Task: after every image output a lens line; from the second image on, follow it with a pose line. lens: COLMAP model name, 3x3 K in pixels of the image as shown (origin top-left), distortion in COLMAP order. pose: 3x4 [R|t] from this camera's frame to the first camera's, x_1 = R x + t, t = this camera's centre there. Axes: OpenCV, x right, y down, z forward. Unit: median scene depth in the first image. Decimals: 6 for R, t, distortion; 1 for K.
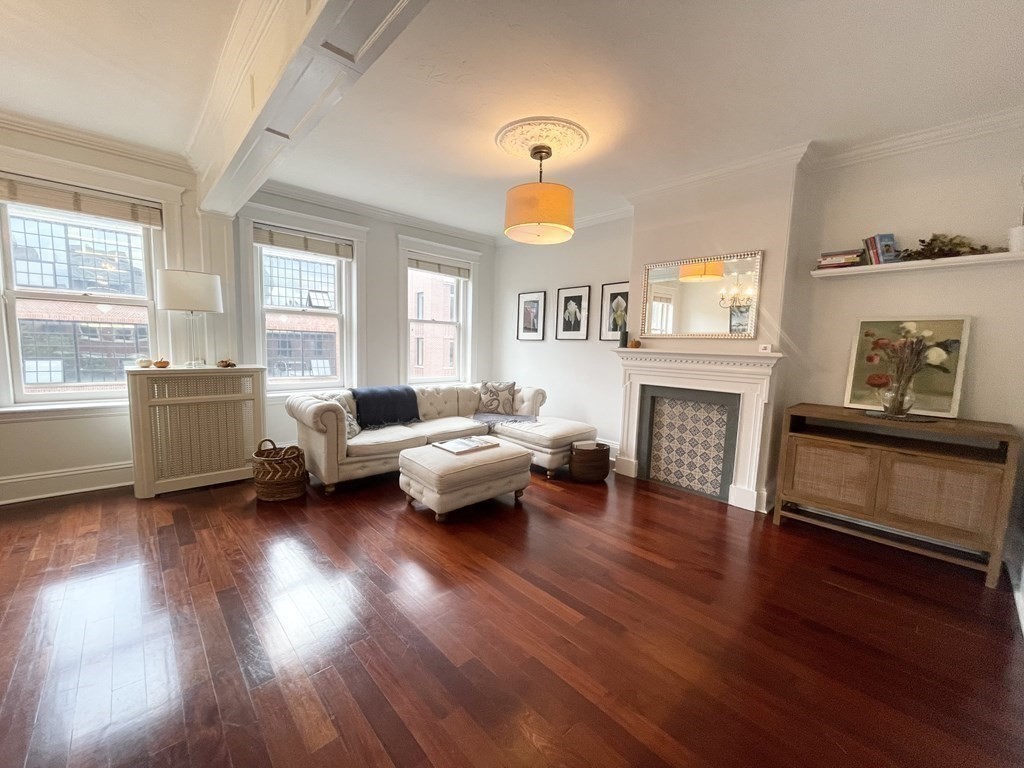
lens RADIAL K [[414.5, 0, 518.8], [0, 414.5, 386.0], [0, 0, 1]] dist [-0.012734, 0.000060]
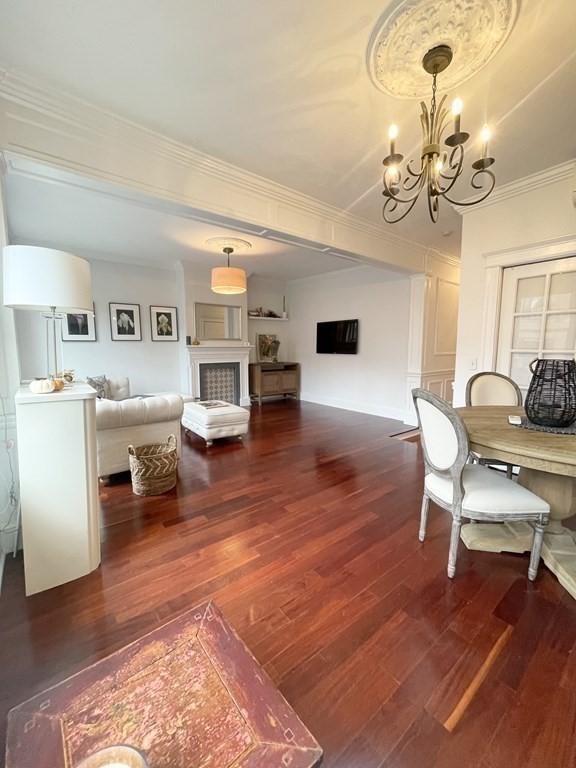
lens RADIAL K [[310.9, 0, 288.9], [0, 310.9, 382.0], [0, 0, 1]] dist [-0.012734, 0.000060]
pose [[0.062957, -0.125385, 0.990109, -1.179928], [0.115561, 0.986319, 0.117557, -0.042794], [-0.991303, 0.107017, 0.076585, 0.498210]]
